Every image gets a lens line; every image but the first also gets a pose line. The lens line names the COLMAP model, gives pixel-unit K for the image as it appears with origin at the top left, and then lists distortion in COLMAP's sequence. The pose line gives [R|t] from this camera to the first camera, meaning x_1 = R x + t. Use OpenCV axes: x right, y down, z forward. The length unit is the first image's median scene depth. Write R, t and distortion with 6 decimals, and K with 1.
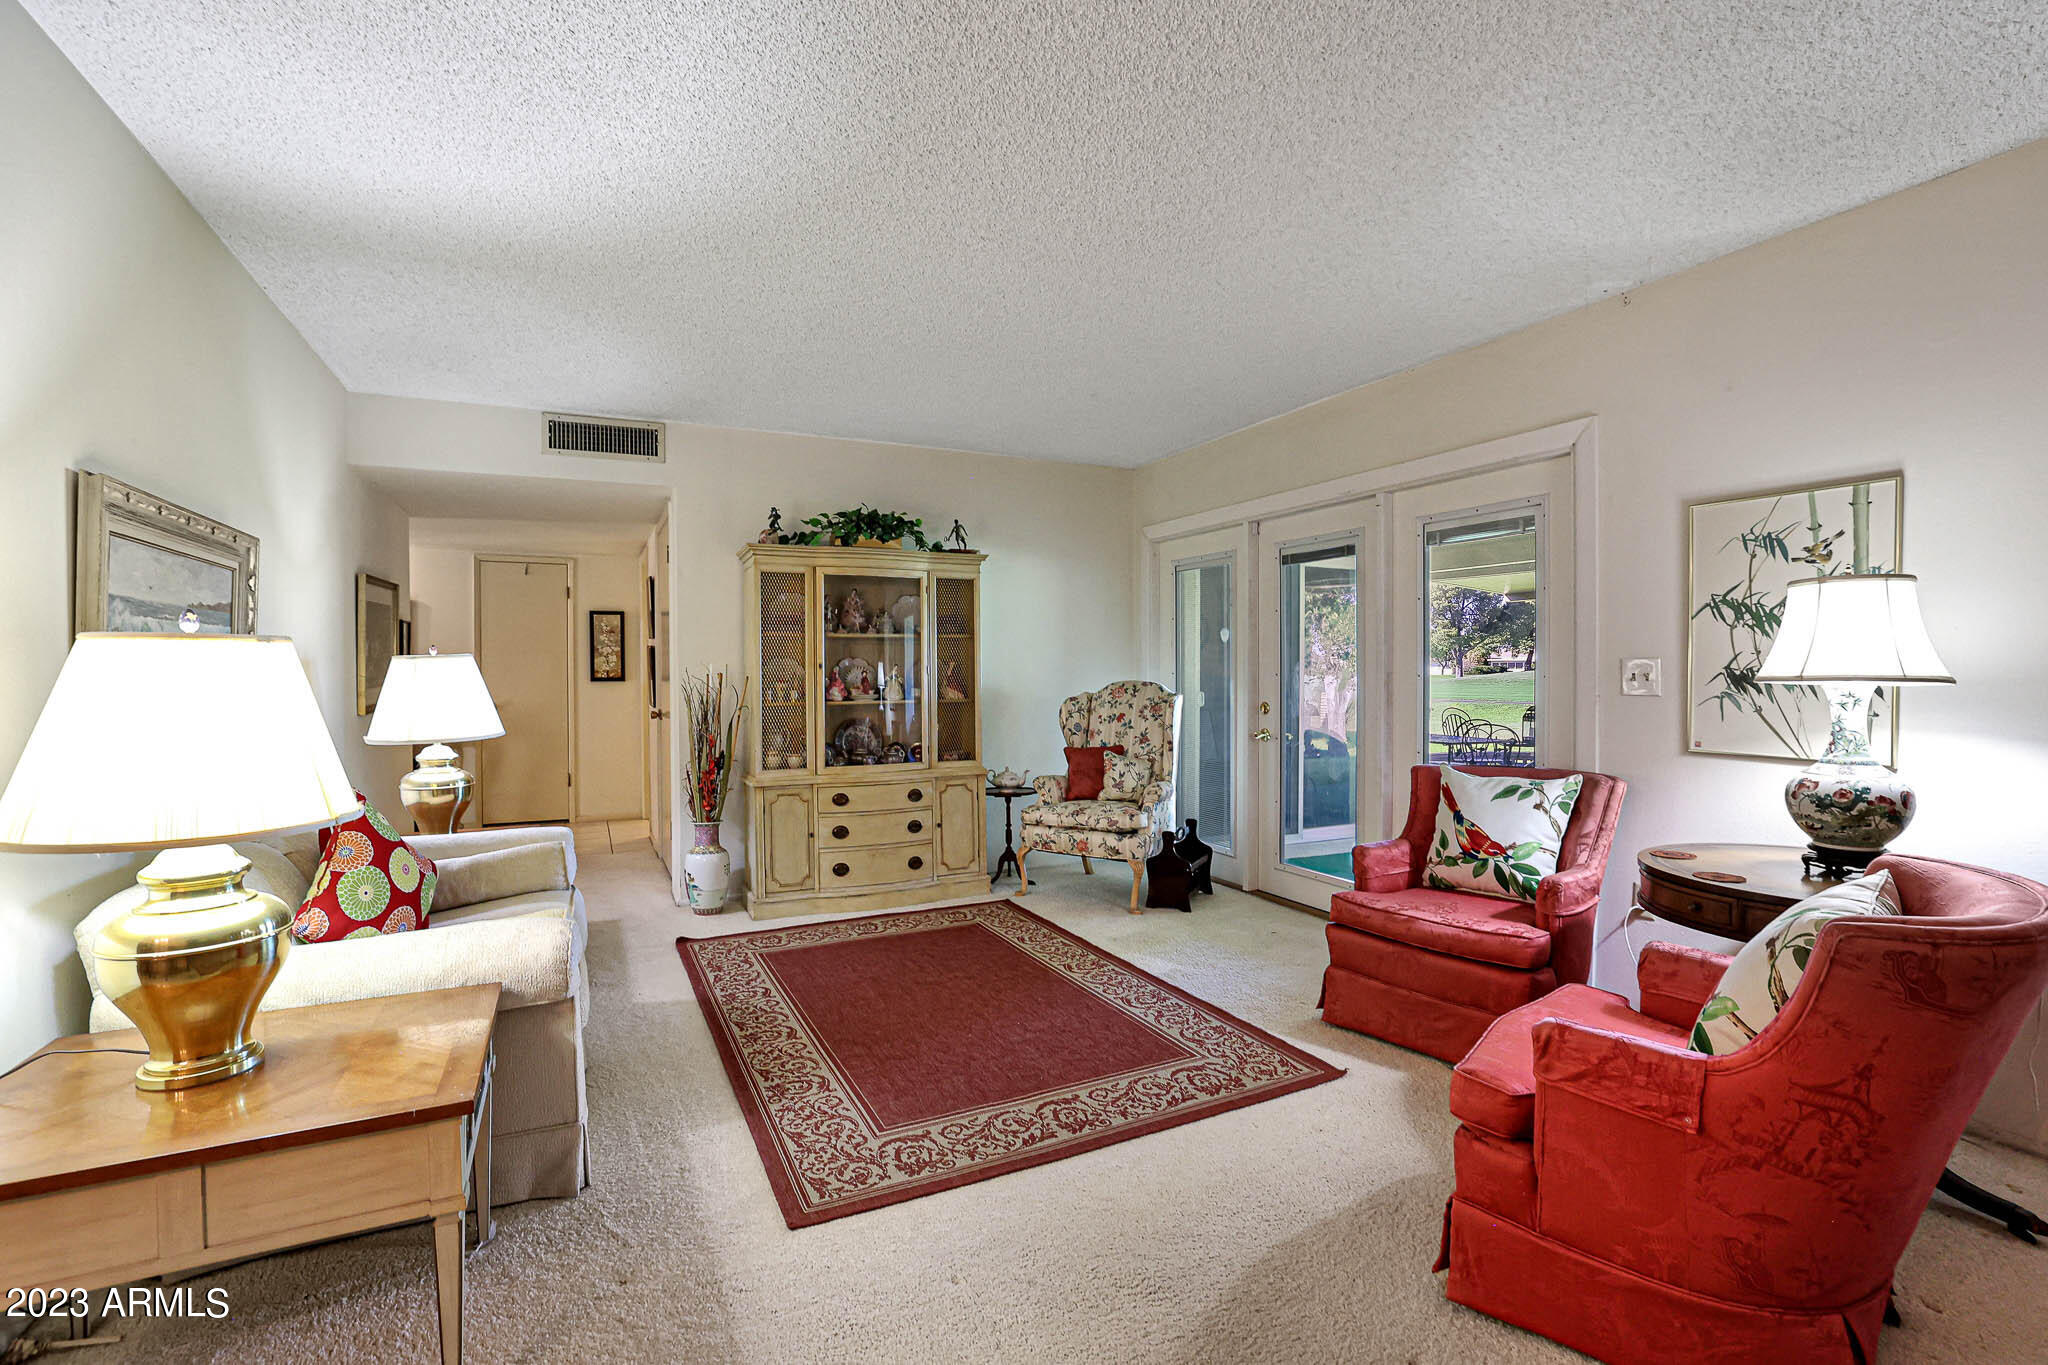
lens RADIAL K [[924.3, 0, 1011.4], [0, 924.3, 677.0], [0, 0, 1]] dist [-0.017146, -0.000114]
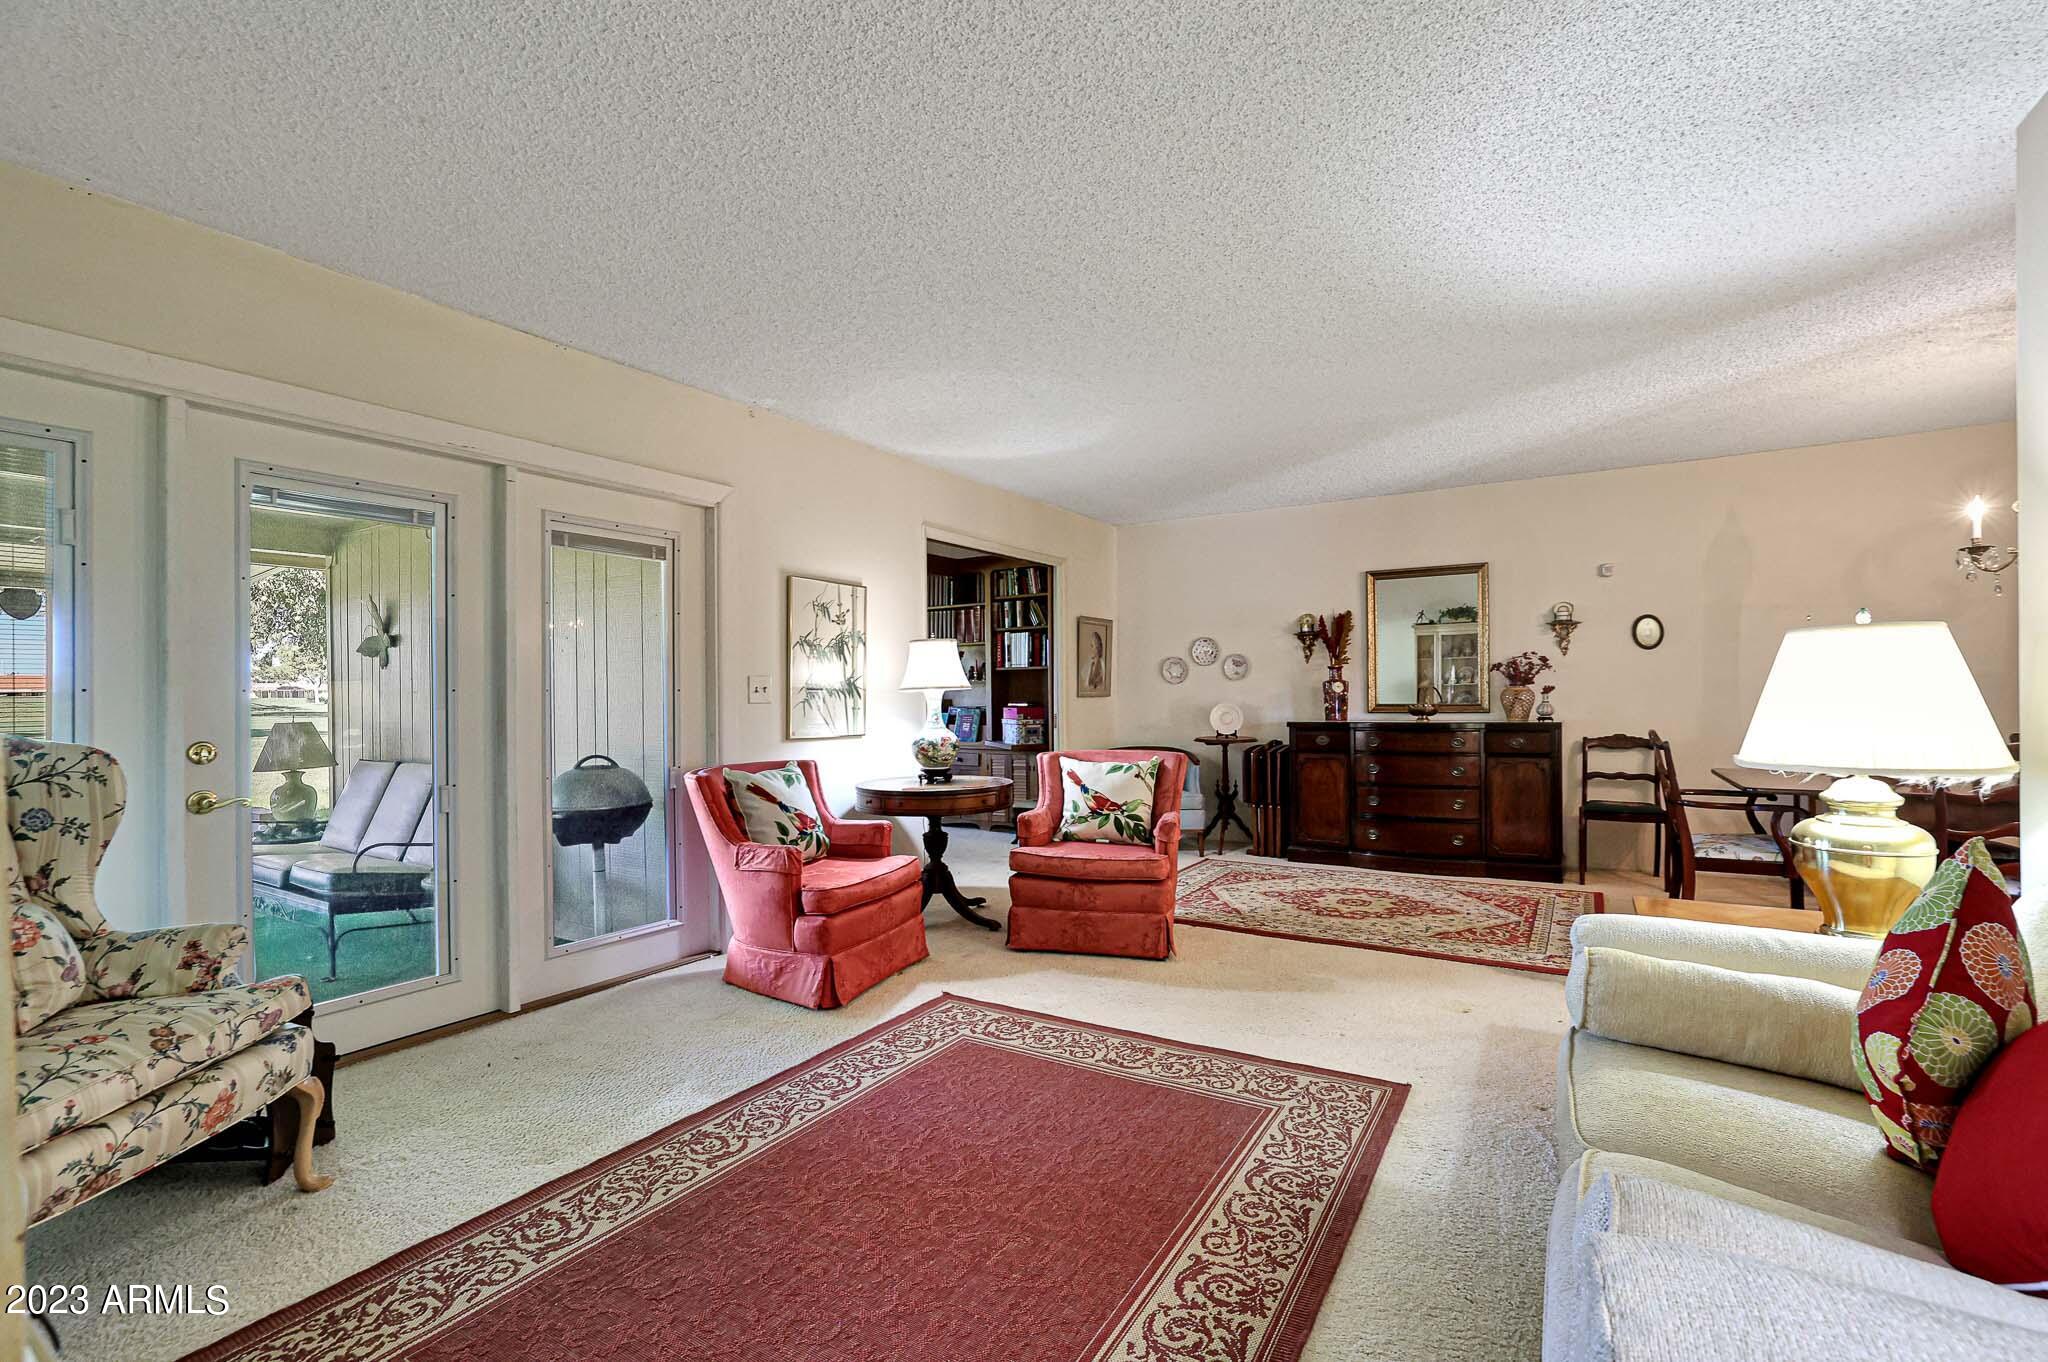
lens RADIAL K [[880.8, 0, 1038.3], [0, 880.8, 736.6], [0, 0, 1]] dist [-0.051712, 0.012438]
pose [[-0.546511, -0.024882, 0.837082, -0.563111], [0.021220, 0.998826, 0.043544, 0.018457], [-0.837183, 0.041560, -0.545342, 1.209979]]
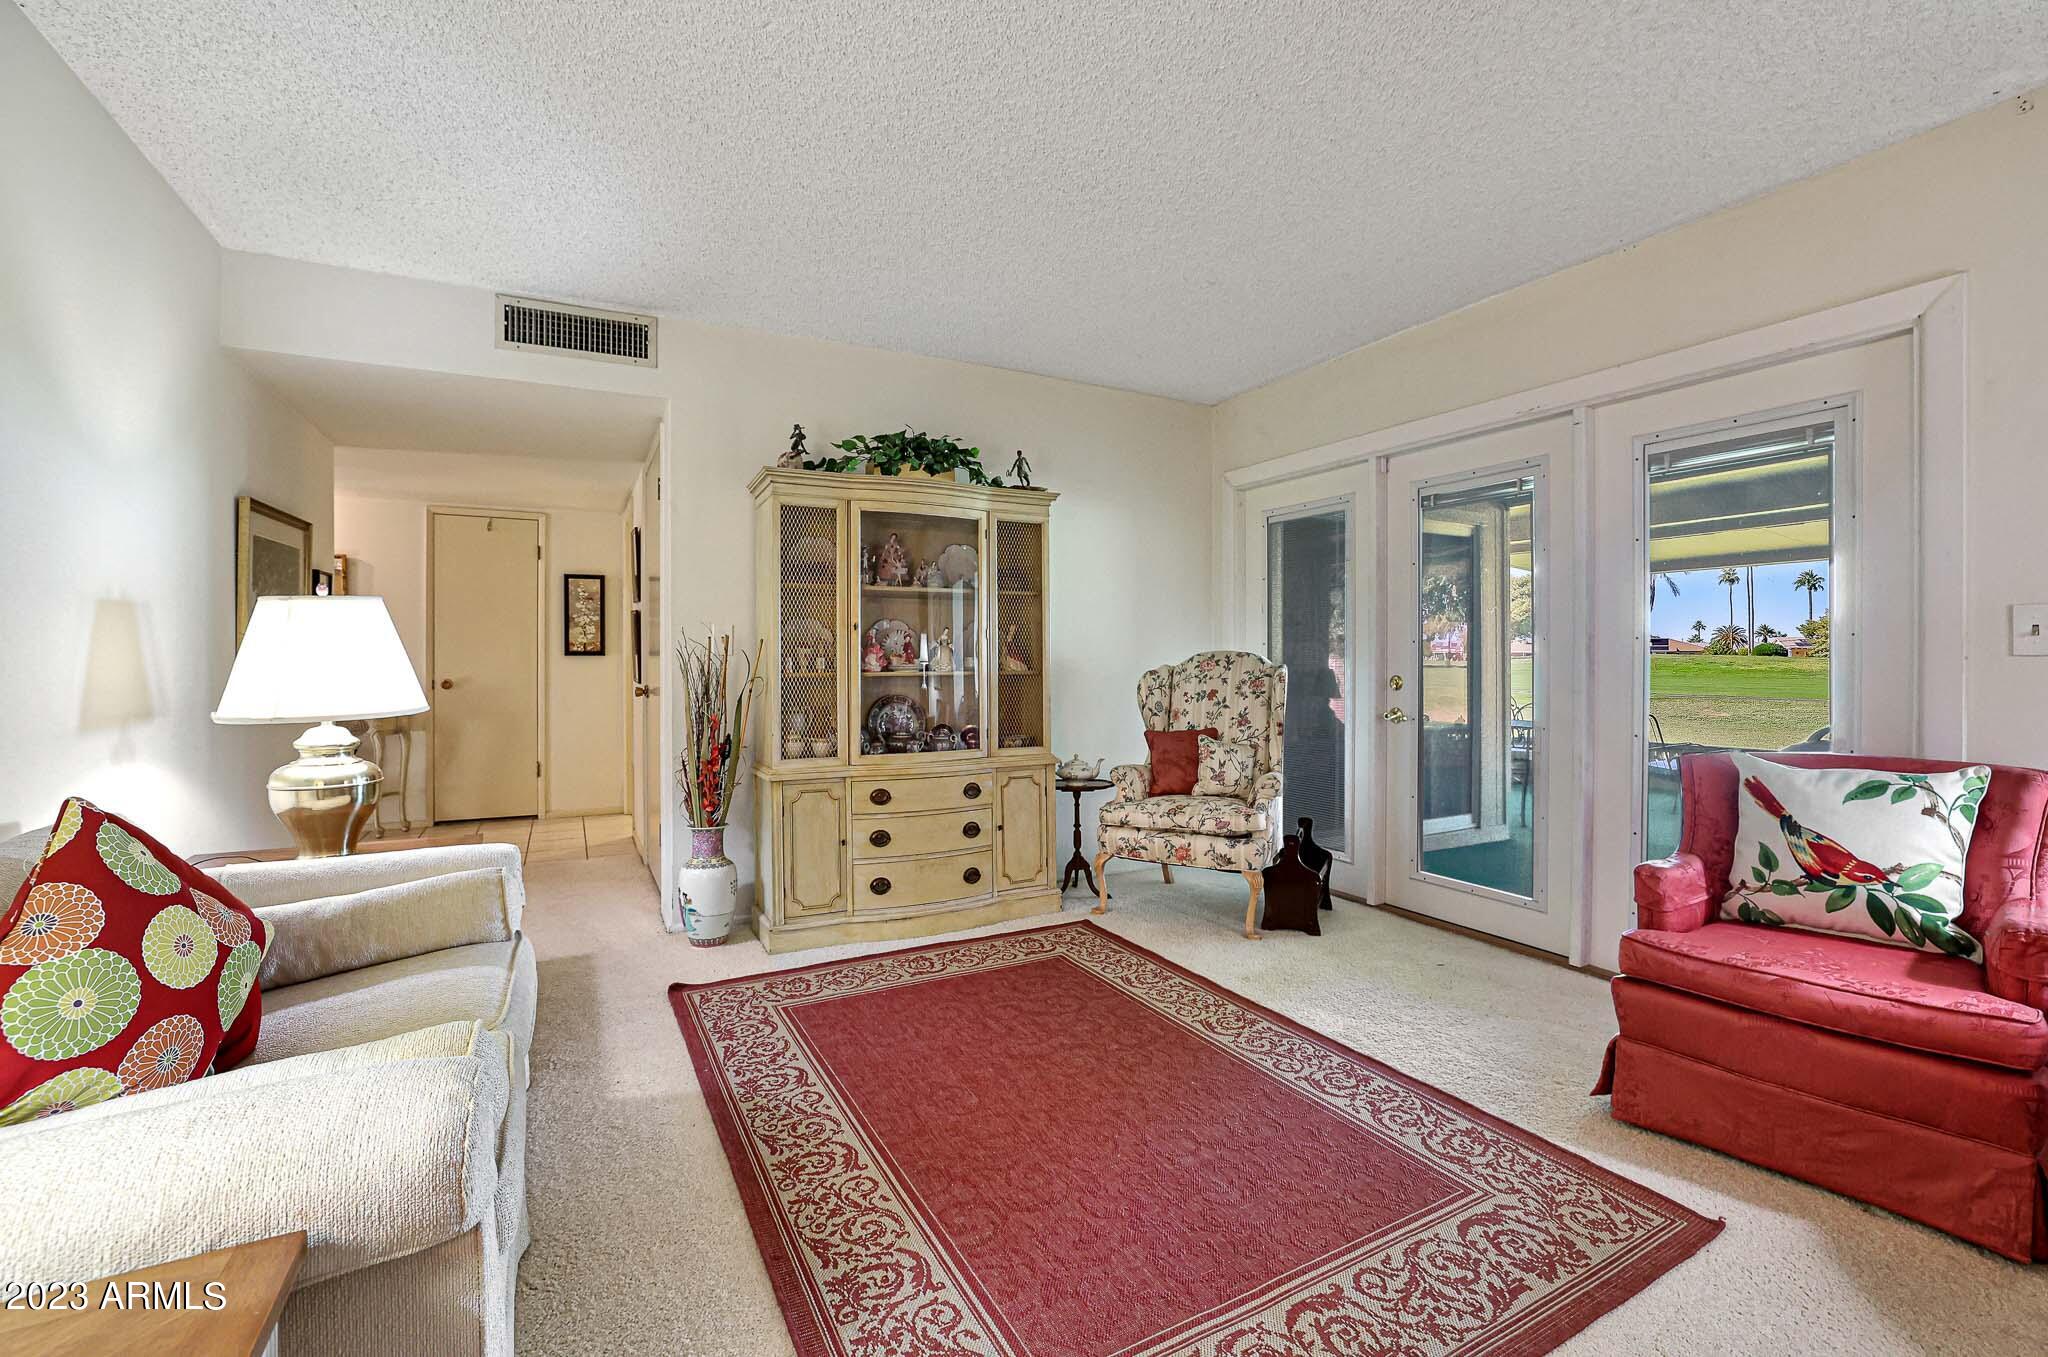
lens RADIAL K [[894.7, 0, 1031.5], [0, 894.7, 657.1], [0, 0, 1]] dist [-0.031019, 0.014499]
pose [[0.998860, 0.004139, 0.047562, -0.123757], [-0.003688, 0.999947, -0.009566, 0.027581], [-0.047599, 0.009380, 0.998822, 0.310750]]
